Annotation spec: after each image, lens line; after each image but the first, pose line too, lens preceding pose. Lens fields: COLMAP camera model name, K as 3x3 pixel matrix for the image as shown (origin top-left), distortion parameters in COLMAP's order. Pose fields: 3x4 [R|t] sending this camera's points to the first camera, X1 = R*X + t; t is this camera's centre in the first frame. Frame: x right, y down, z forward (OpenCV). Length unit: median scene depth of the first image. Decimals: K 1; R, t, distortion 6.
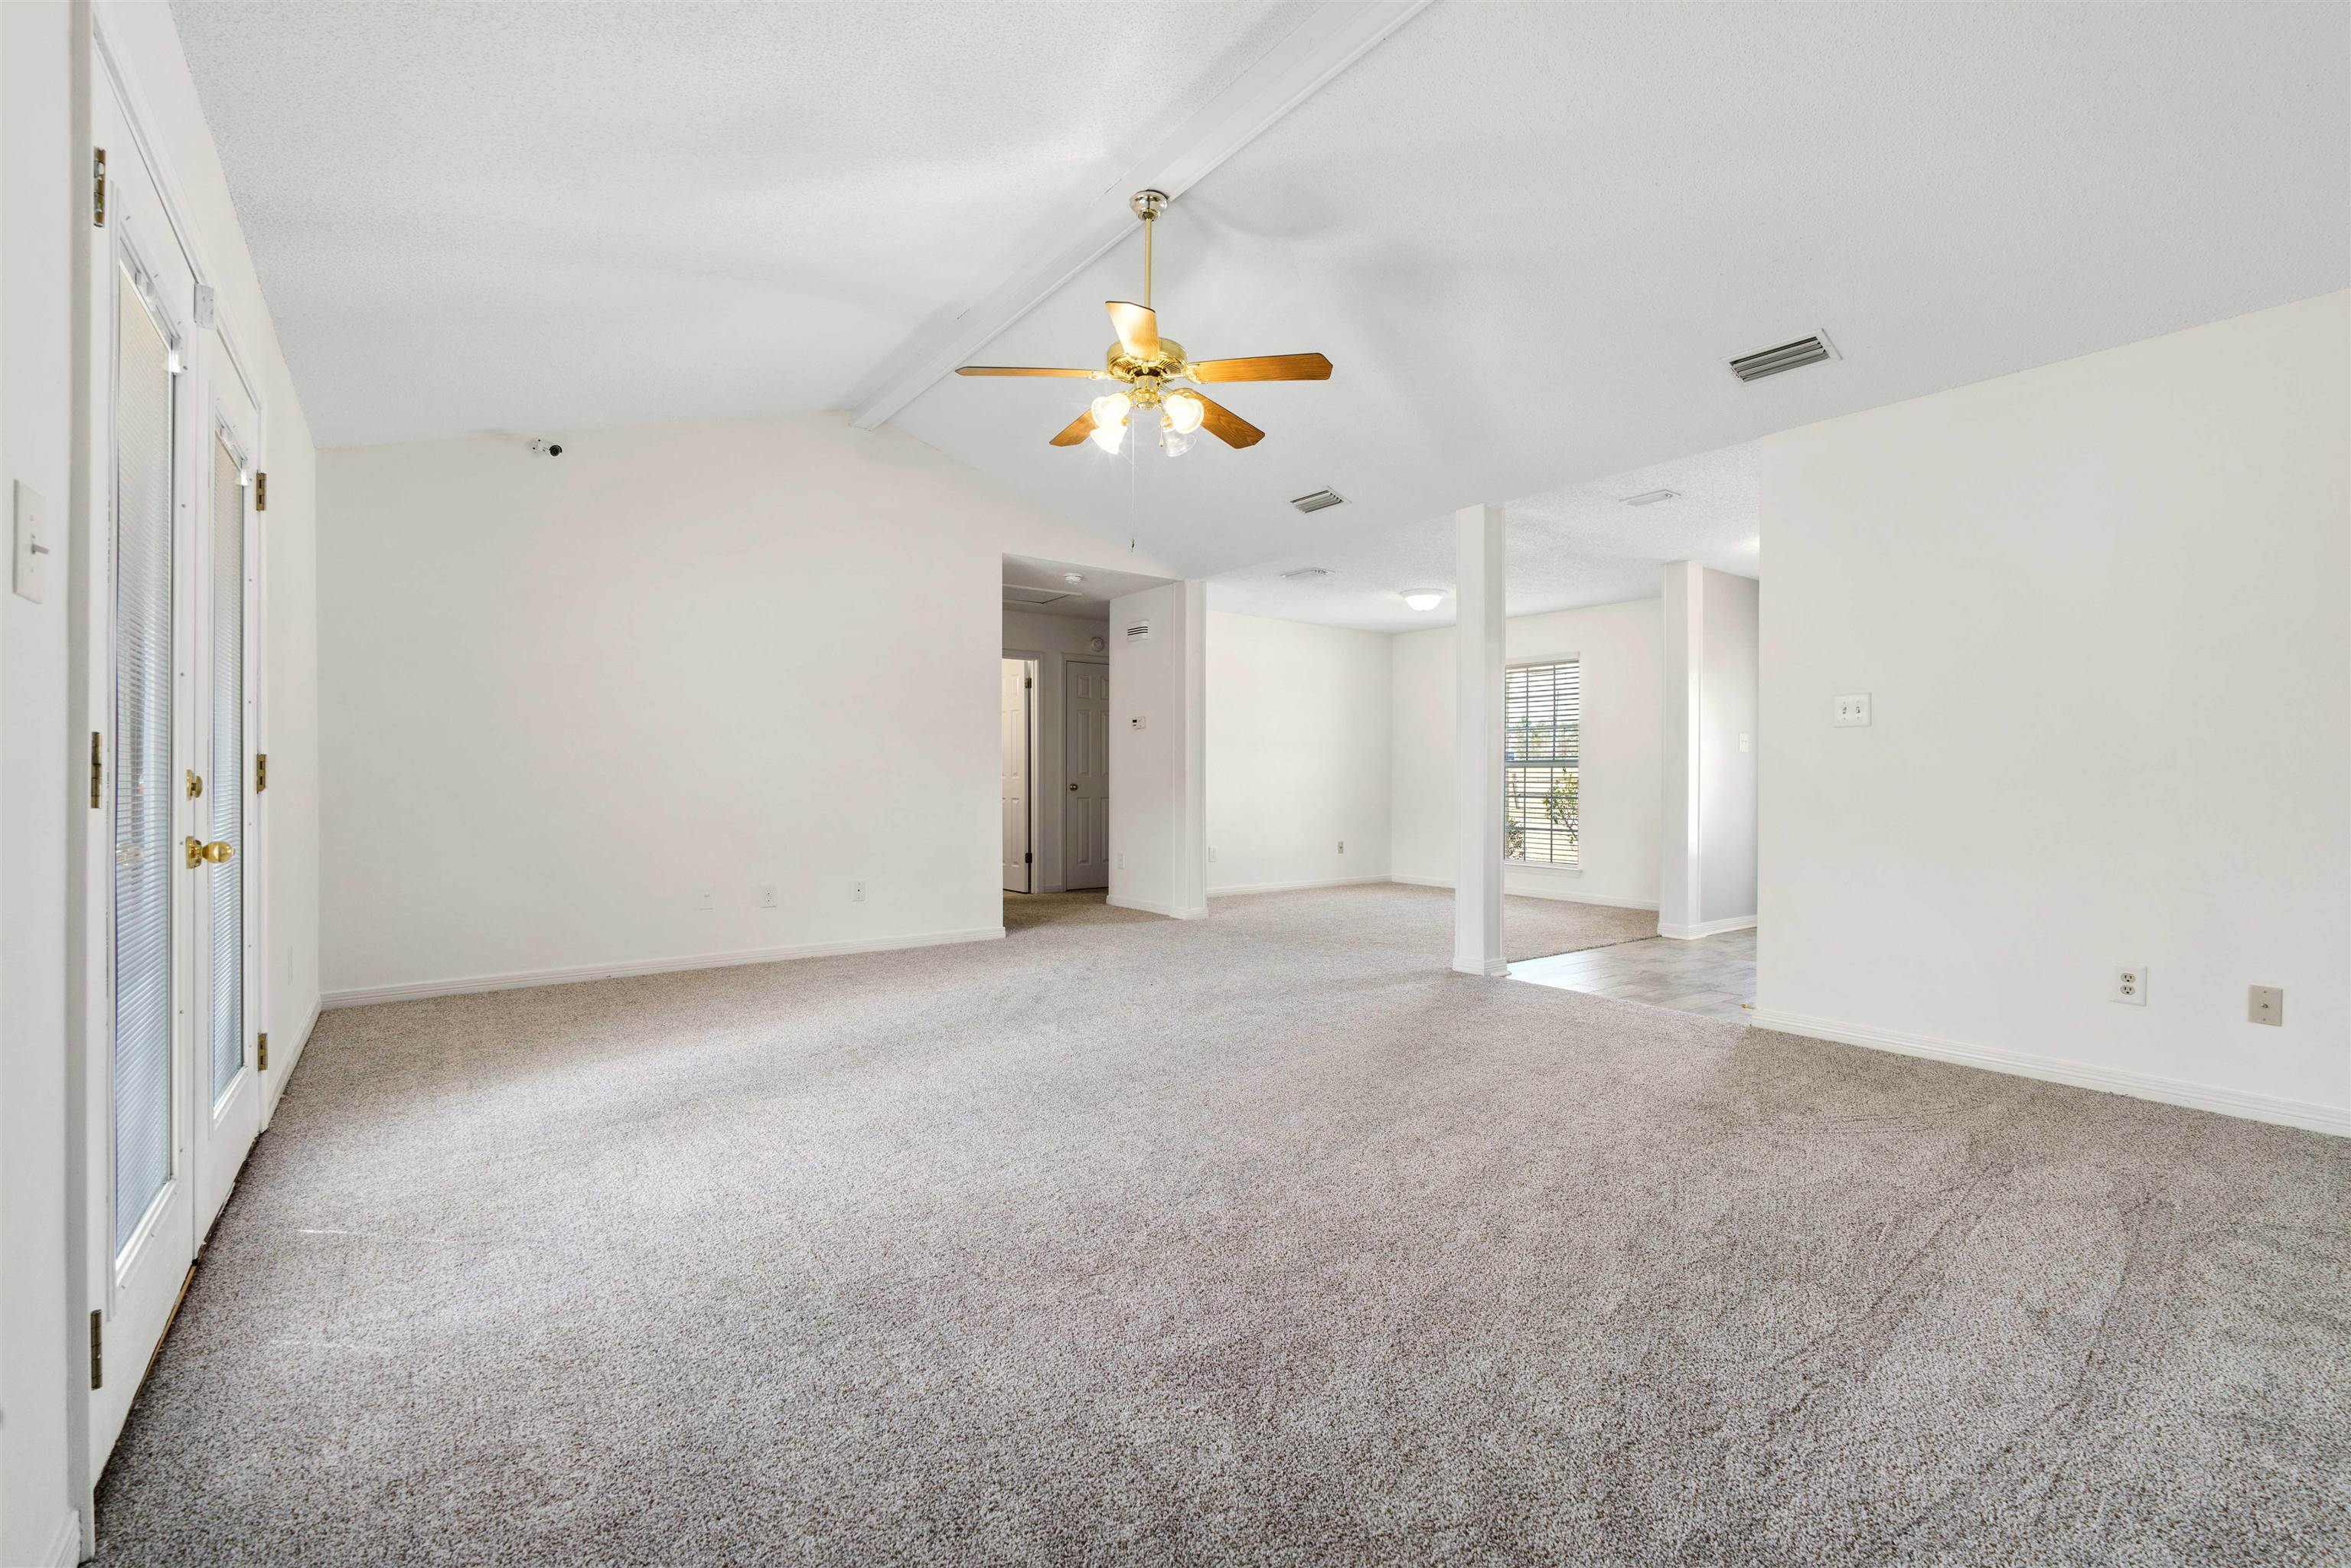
lens RADIAL K [[1014.0, 0, 1186.3], [0, 1014.0, 777.5], [0, 0, 1]] dist [0.001345, -0.000289]
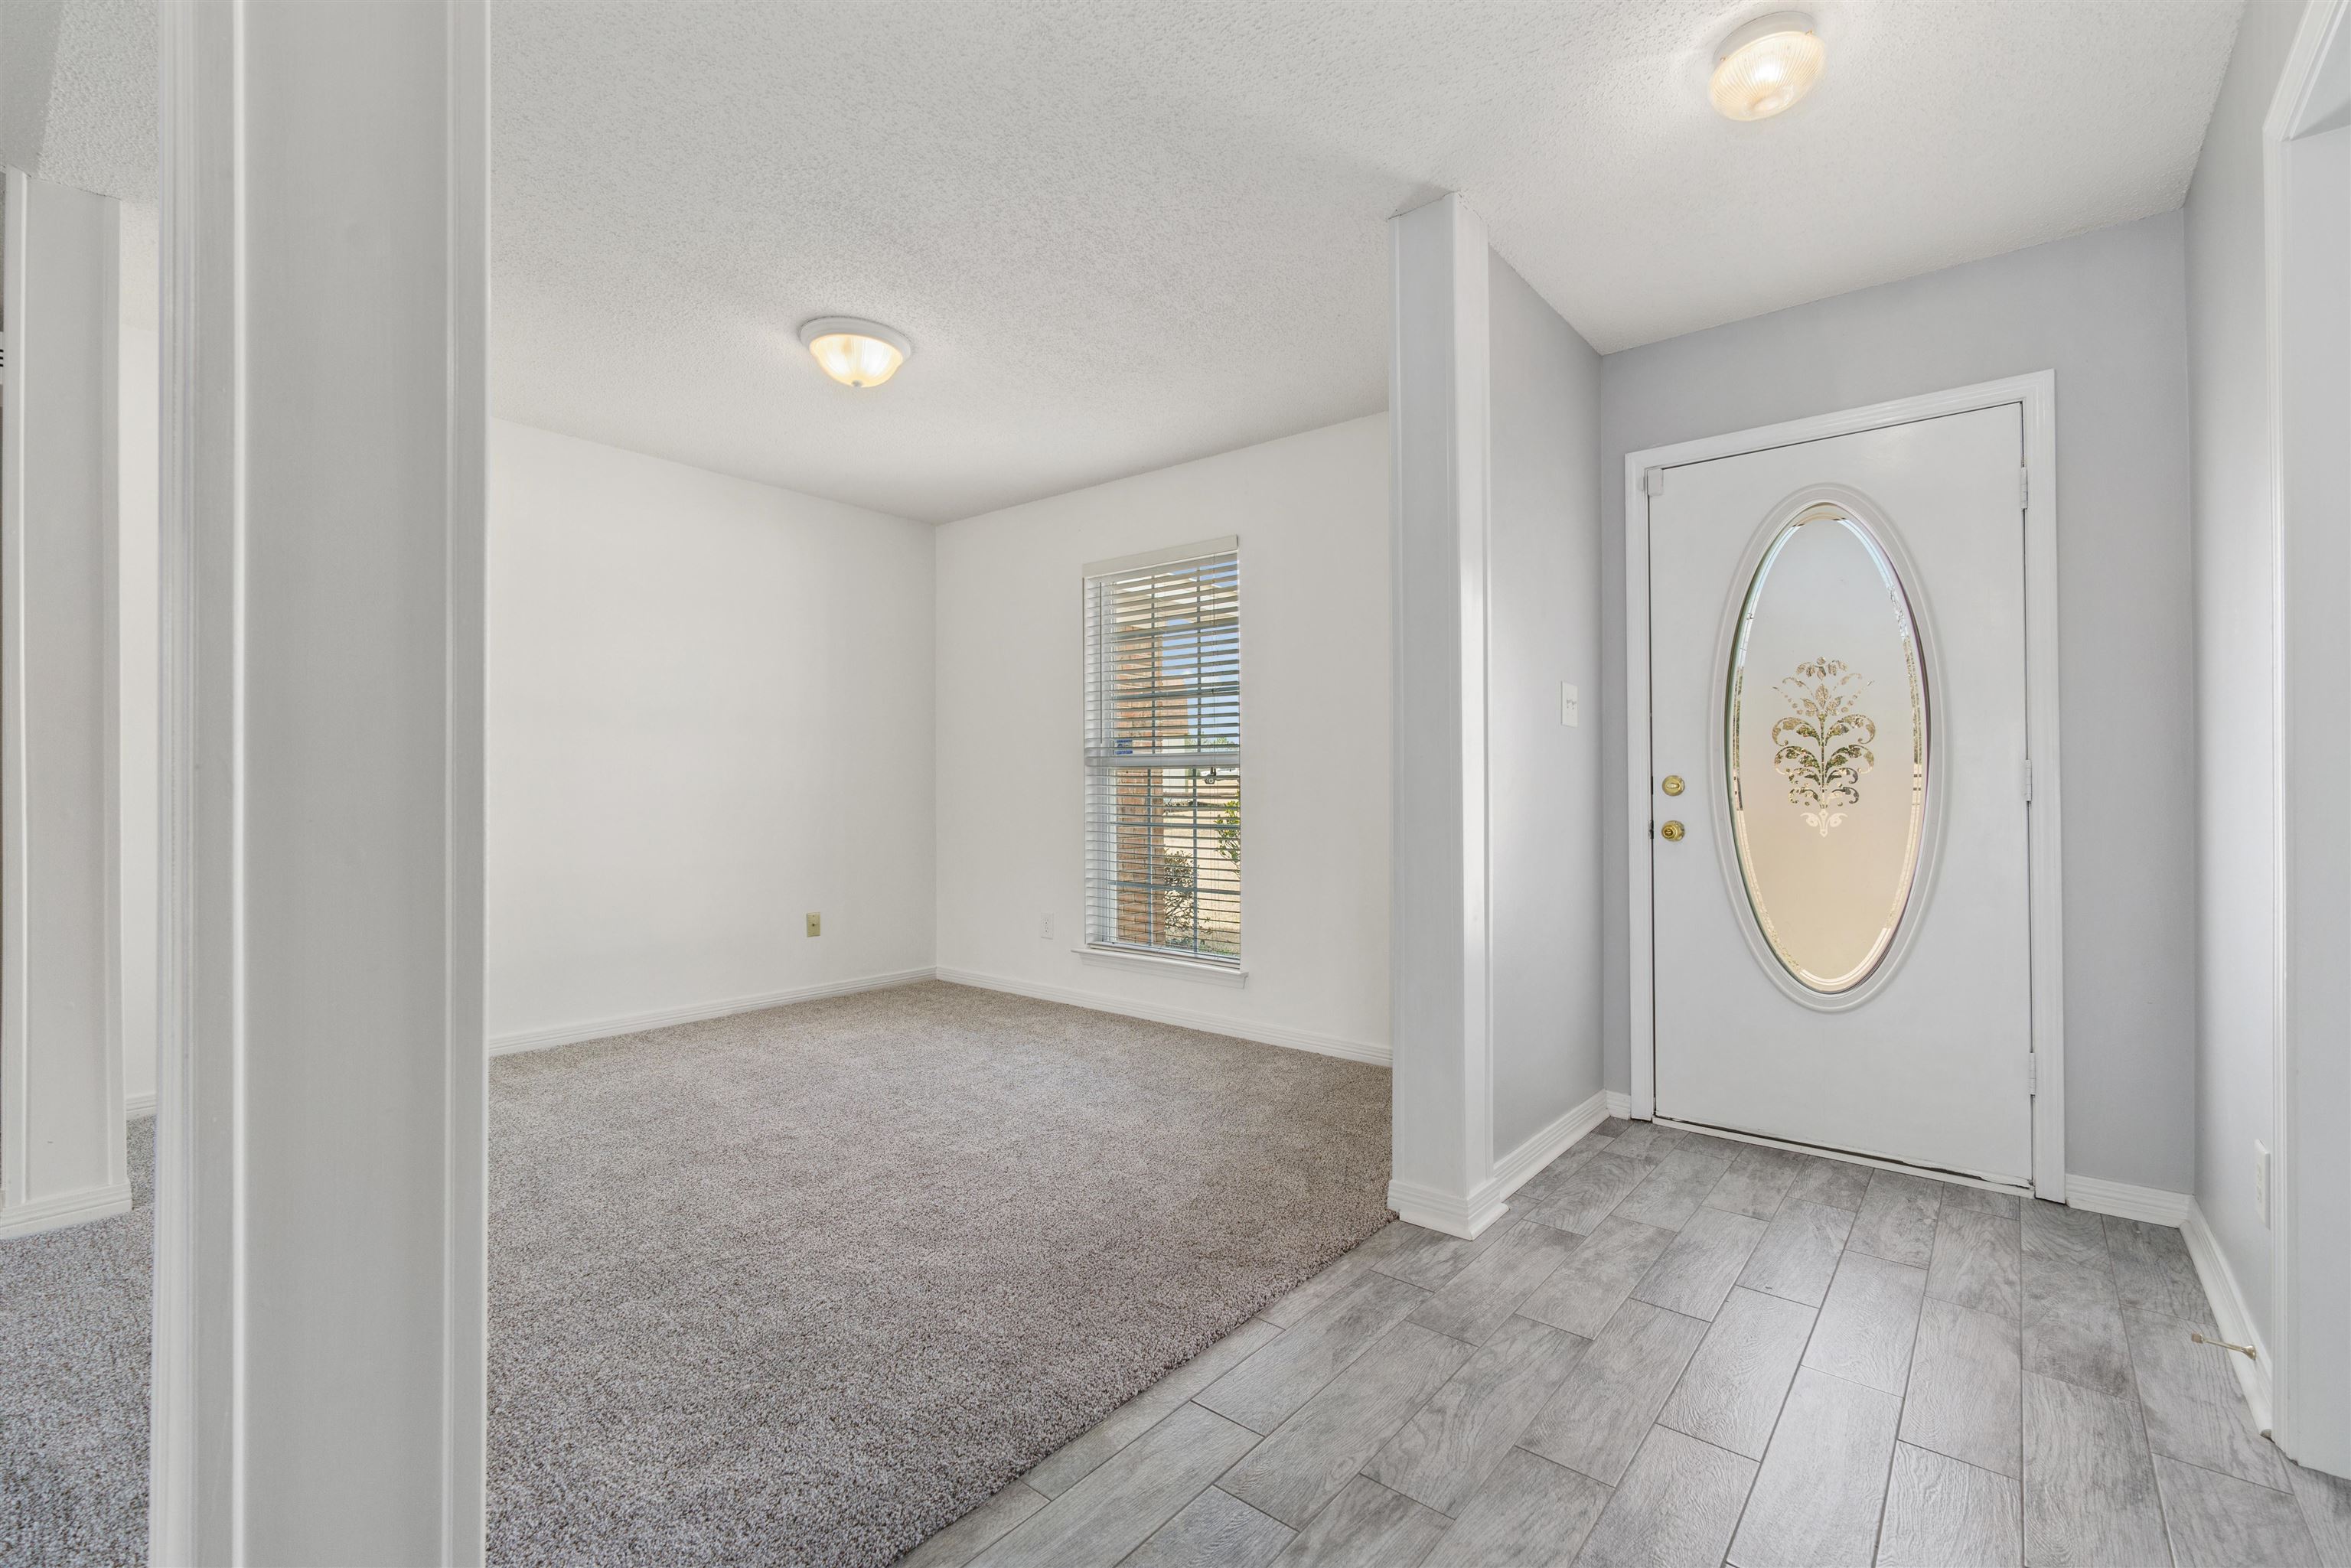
lens RADIAL K [[1014.0, 0, 1162.2], [0, 1014.0, 771.1], [0, 0, 1]] dist [0.001345, -0.000289]
pose [[0.977379, 0.000084, 0.211494, 0.252960], [0.003746, 0.999836, -0.017708, 0.001225], [-0.211461, 0.018099, 0.977219, 0.541991]]
